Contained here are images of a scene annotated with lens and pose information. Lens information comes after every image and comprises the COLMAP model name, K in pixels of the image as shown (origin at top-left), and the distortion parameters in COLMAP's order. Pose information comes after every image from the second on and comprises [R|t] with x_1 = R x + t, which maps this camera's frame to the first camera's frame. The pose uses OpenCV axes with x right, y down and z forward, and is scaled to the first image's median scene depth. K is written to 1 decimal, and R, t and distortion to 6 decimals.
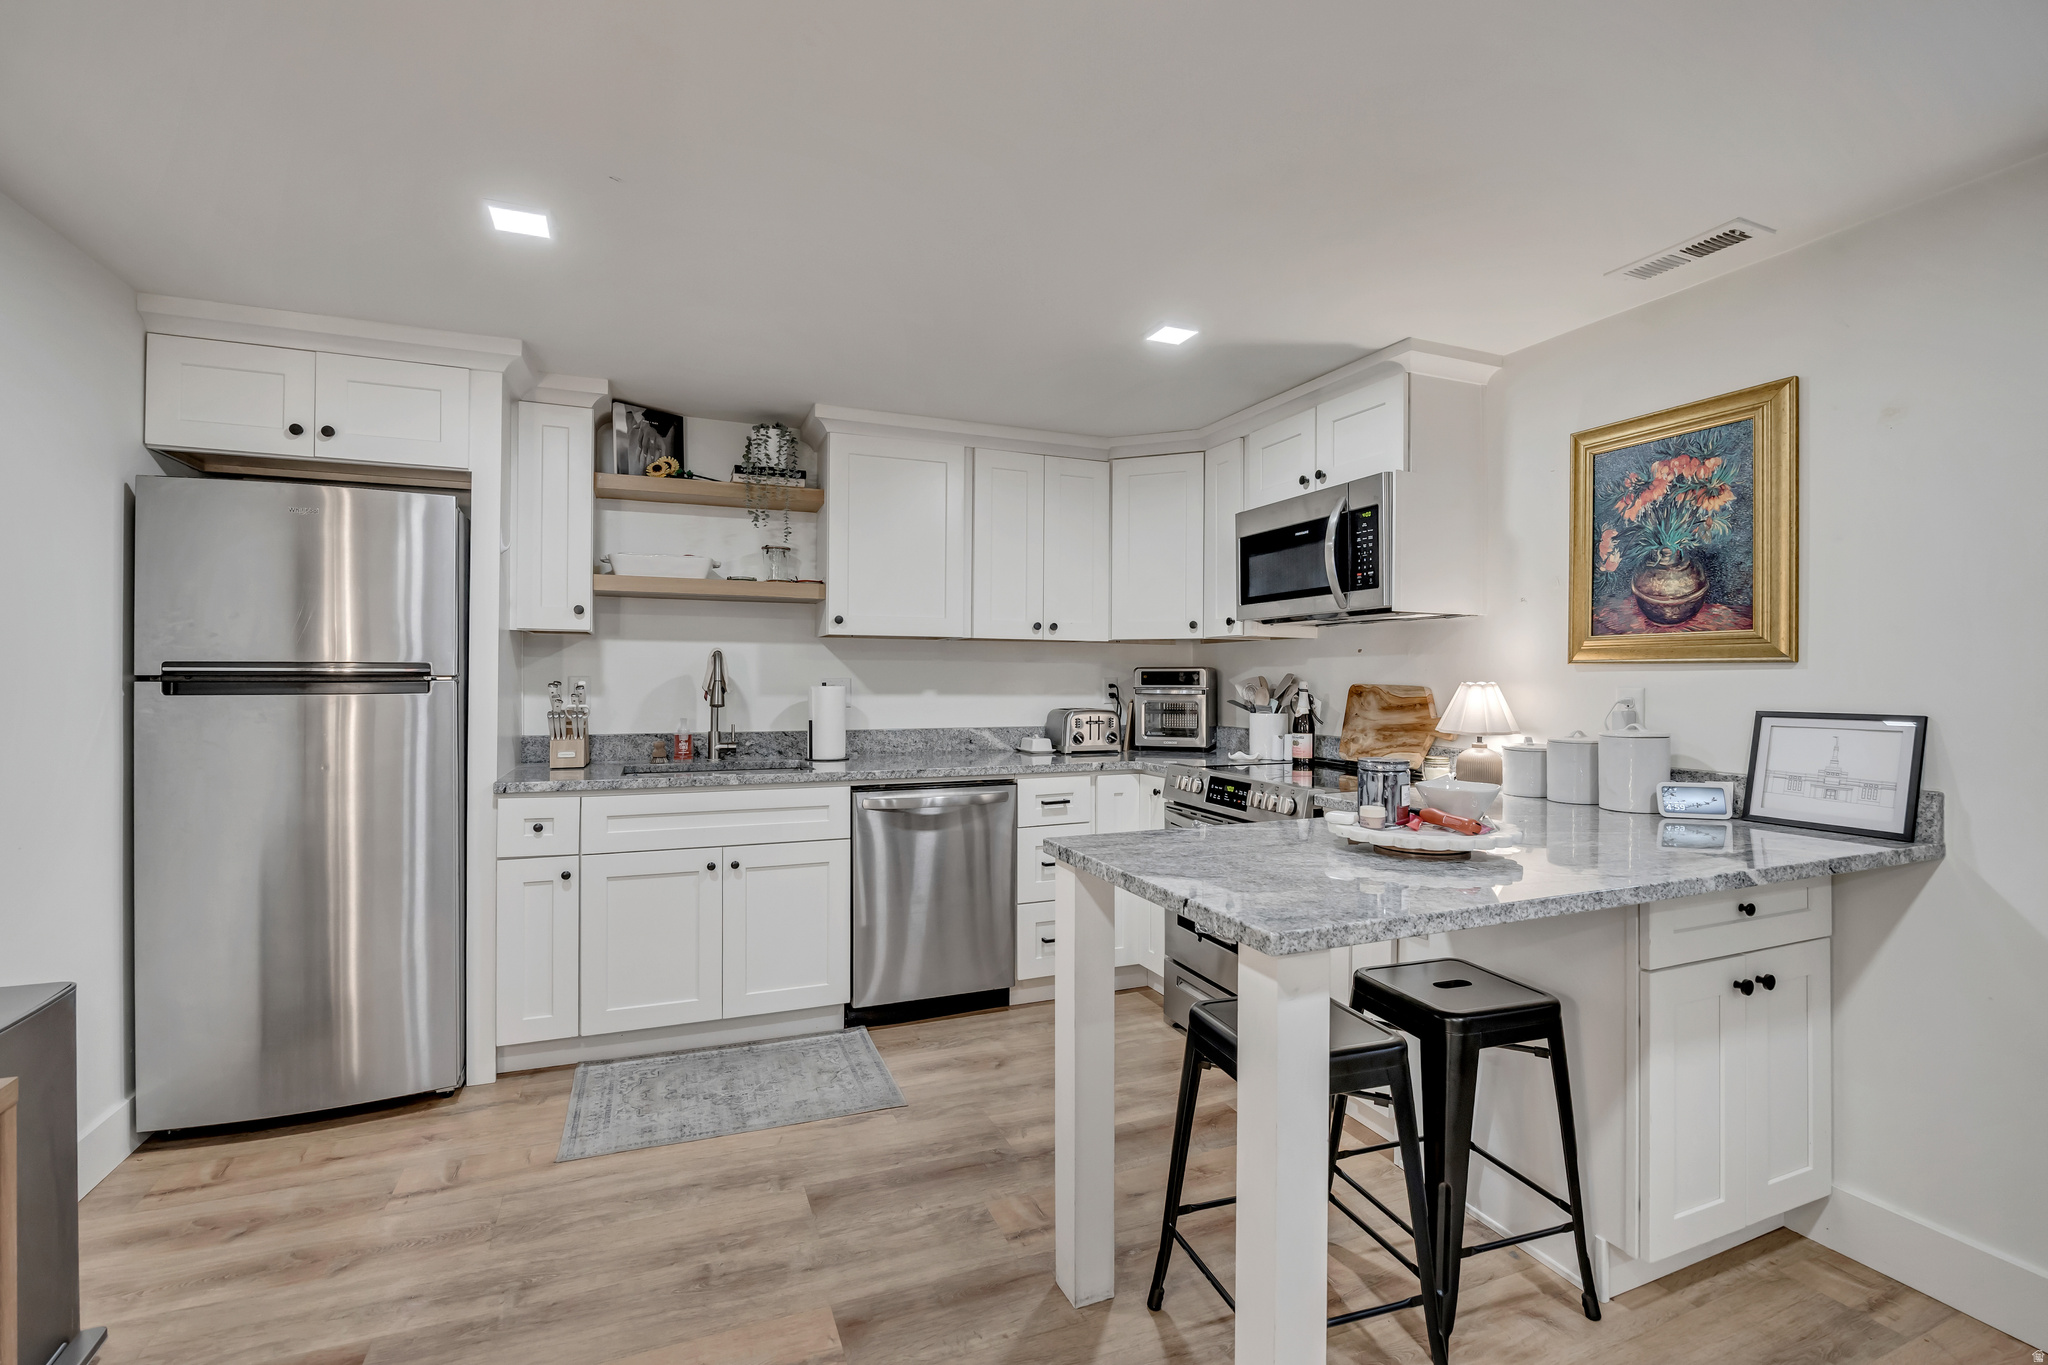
lens RADIAL K [[906.3, 0, 1023.9], [0, 906.3, 675.6], [0, 0, 1]] dist [-0.013673, 0.000504]
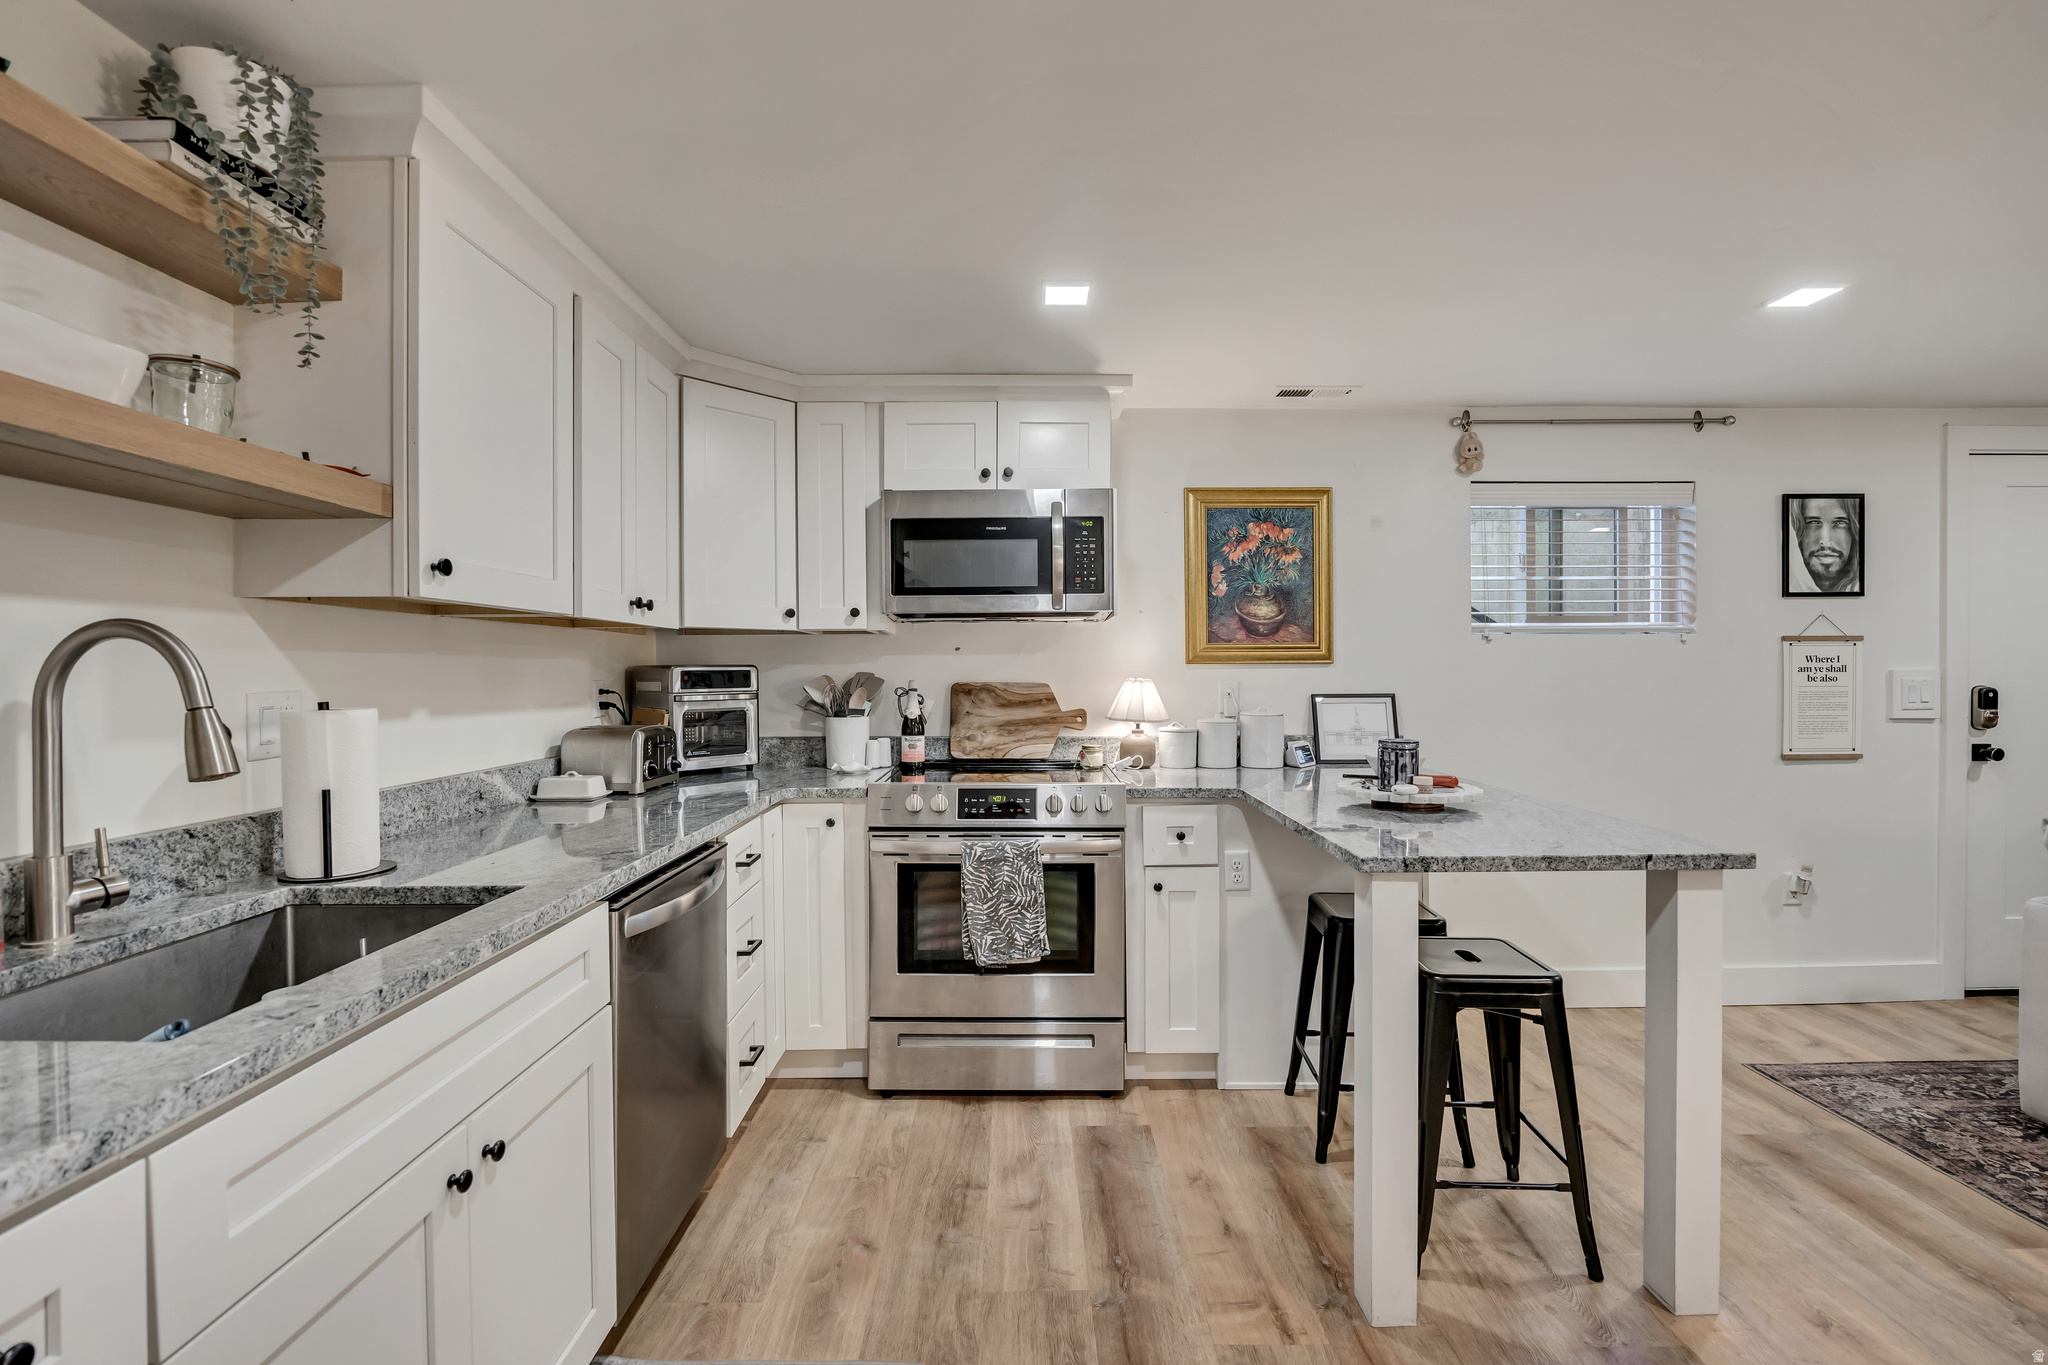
lens RADIAL K [[906.3, 0, 1021.2], [0, 906.3, 677.6], [0, 0, 1]] dist [-0.013673, 0.000504]
pose [[0.375483, -0.014648, 0.926714, -0.569398], [0.005289, 0.999893, 0.013662, -0.009540], [-0.926814, -0.000228, 0.375520, 0.588286]]
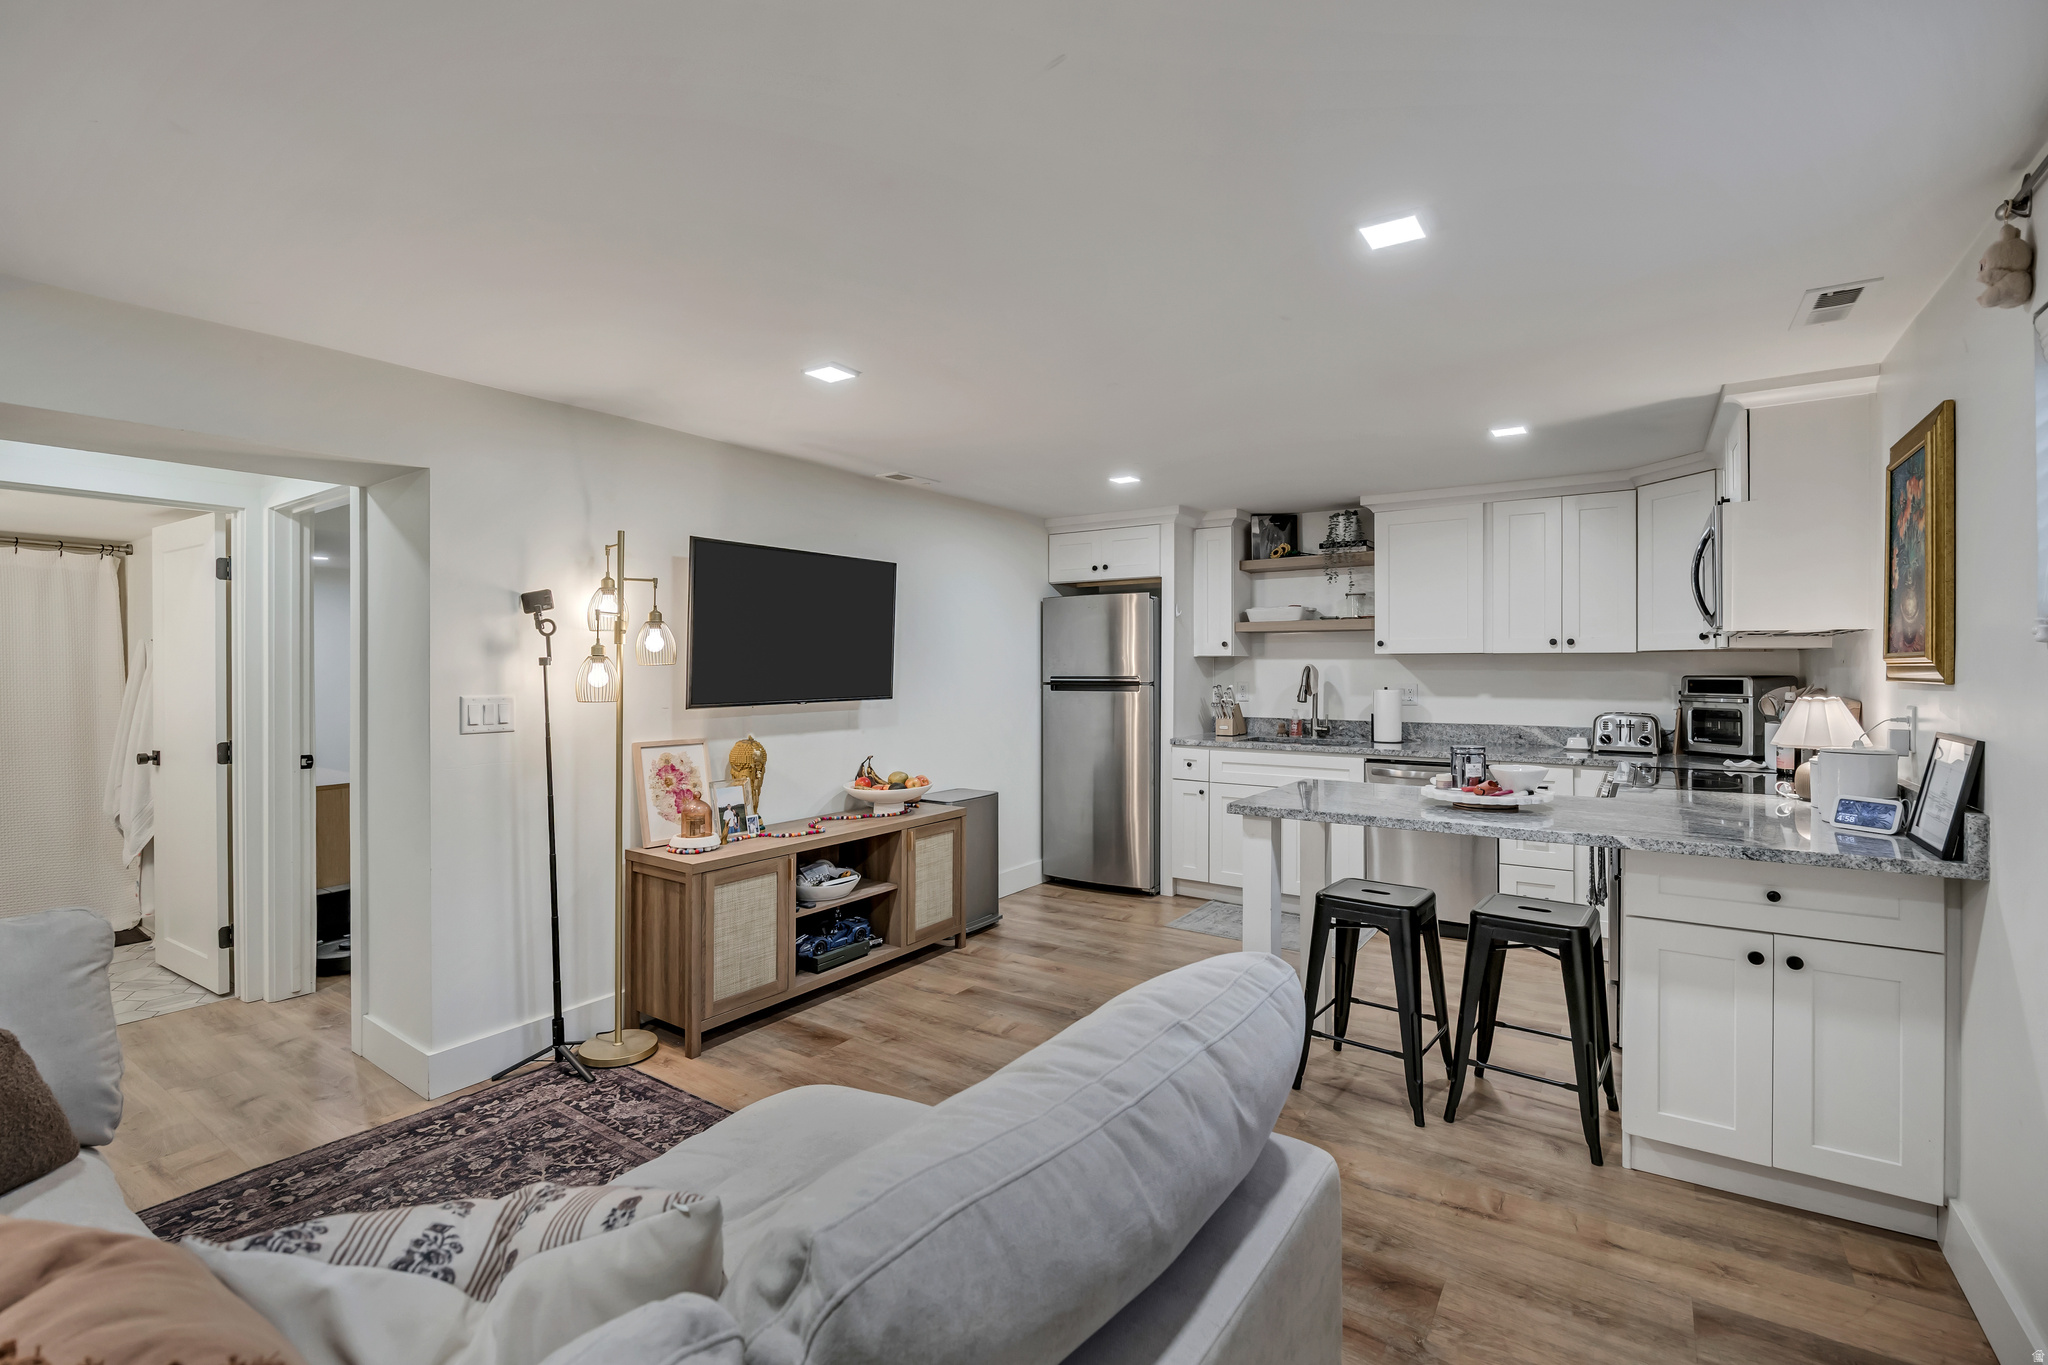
lens RADIAL K [[906.3, 0, 1023.7], [0, 906.3, 666.9], [0, 0, 1]] dist [-0.013673, 0.000504]
pose [[0.547627, -0.006009, -0.836701, 0.733900], [0.003142, 0.999982, -0.005125, -0.020895], [0.836716, 0.000178, 0.547636, -0.270084]]
